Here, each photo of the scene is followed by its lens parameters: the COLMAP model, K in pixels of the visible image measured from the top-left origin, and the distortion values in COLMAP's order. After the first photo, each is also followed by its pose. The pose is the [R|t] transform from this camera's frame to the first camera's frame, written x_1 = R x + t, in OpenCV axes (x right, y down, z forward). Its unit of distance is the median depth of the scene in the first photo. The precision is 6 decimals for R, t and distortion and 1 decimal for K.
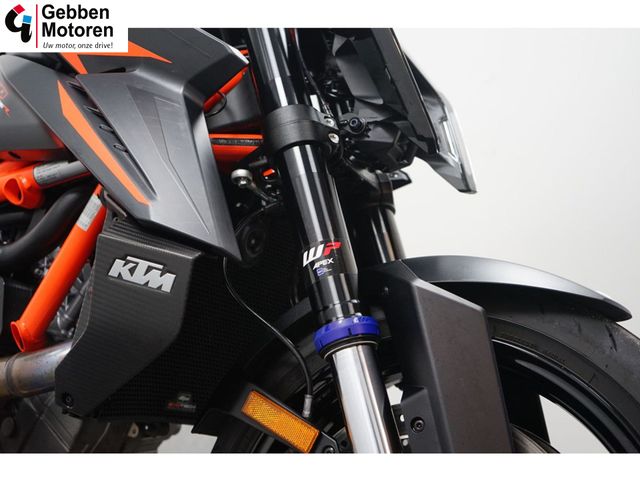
lens RADIAL K [[797.5, 0, 321.1], [0, 797.5, 240.1], [0, 0, 1]] dist [0.008180, 0.000000]
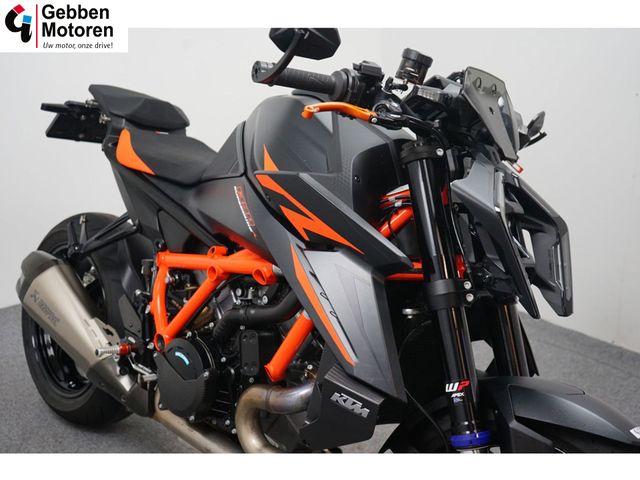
lens RADIAL K [[797.5, 0, 321.0], [0, 797.5, 242.3], [0, 0, 1]] dist [0.008180, 0.000000]
pose [[0.977213, 0.043174, -0.207824, 0.053820], [0.022963, 0.951846, 0.305717, -0.756983], [0.211015, -0.303523, 0.929164, -0.474669]]
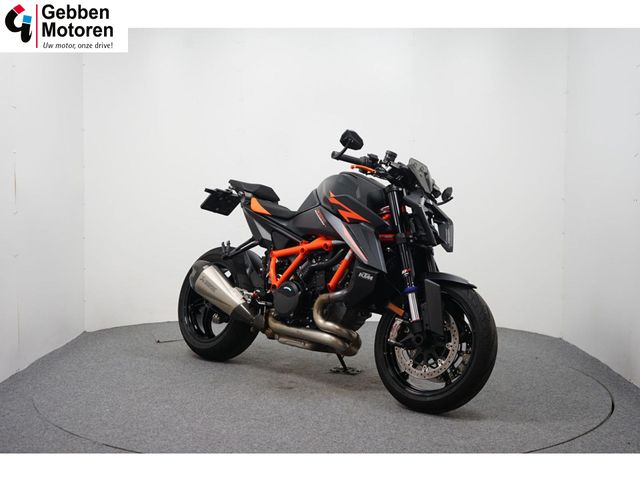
lens RADIAL K [[892.2, 0, 319.5], [0, 892.2, 238.3], [0, 0, 1]] dist [0.033716, 0.000000]
pose [[0.978665, 0.013581, -0.205015, 0.519188], [0.003009, 0.996758, 0.080396, -0.540156], [0.205442, -0.079297, 0.975451, -3.719713]]
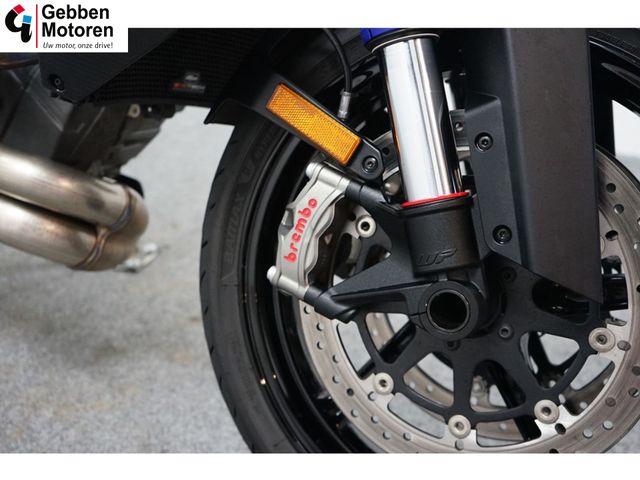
lens RADIAL K [[797.5, 0, 317.5], [0, 797.5, 235.6], [0, 0, 1]] dist [0.008180, 0.000000]
pose [[0.998814, 0.043798, 0.021272, -0.056619], [-0.048681, 0.906745, 0.418860, -0.017419], [-0.000943, -0.419399, 0.907802, 0.177404]]
